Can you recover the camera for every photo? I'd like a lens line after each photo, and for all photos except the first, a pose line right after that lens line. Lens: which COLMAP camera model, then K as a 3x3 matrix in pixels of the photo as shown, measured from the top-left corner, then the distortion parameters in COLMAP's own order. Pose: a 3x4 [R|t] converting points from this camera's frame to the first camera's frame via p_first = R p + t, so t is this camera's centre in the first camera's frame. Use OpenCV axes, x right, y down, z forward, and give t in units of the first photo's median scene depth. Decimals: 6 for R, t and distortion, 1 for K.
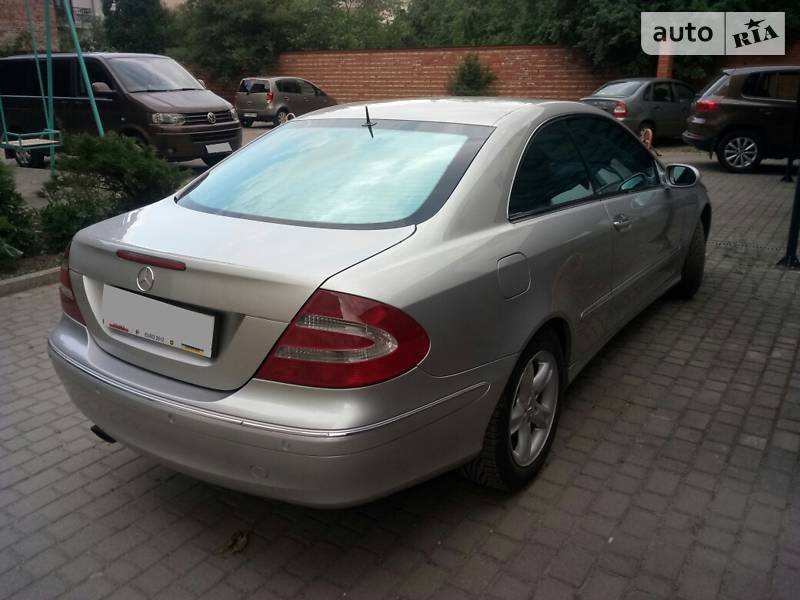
lens RADIAL K [[703.3, 0, 400.0], [0, 703.3, 300.0], [0, 0, 1]] dist [0.045238, -0.134172]
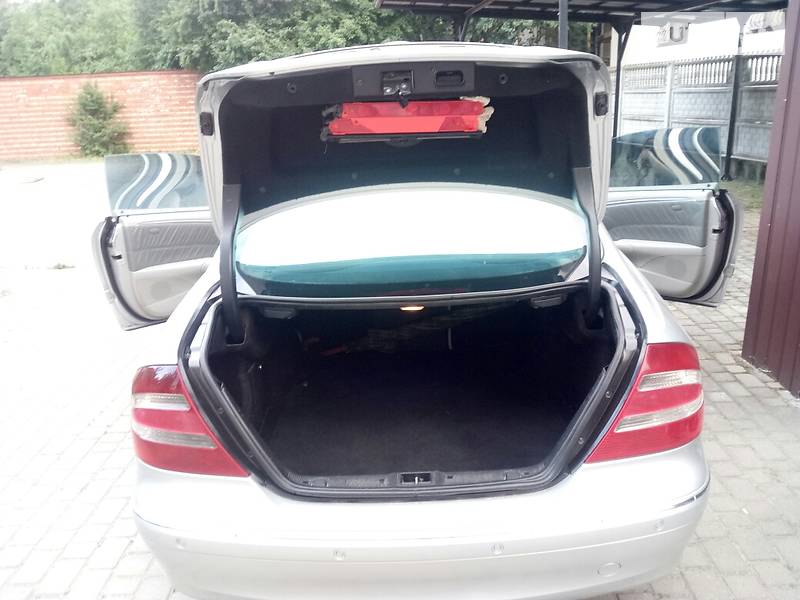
lens RADIAL K [[703.3, 0, 400.0], [0, 703.3, 300.0], [0, 0, 1]] dist [0.045238, -0.134172]
pose [[0.829866, -0.183088, 0.527069, -0.097039], [0.199985, 0.979471, 0.025363, -0.017069], [-0.520892, 0.084358, 0.849444, 0.047272]]
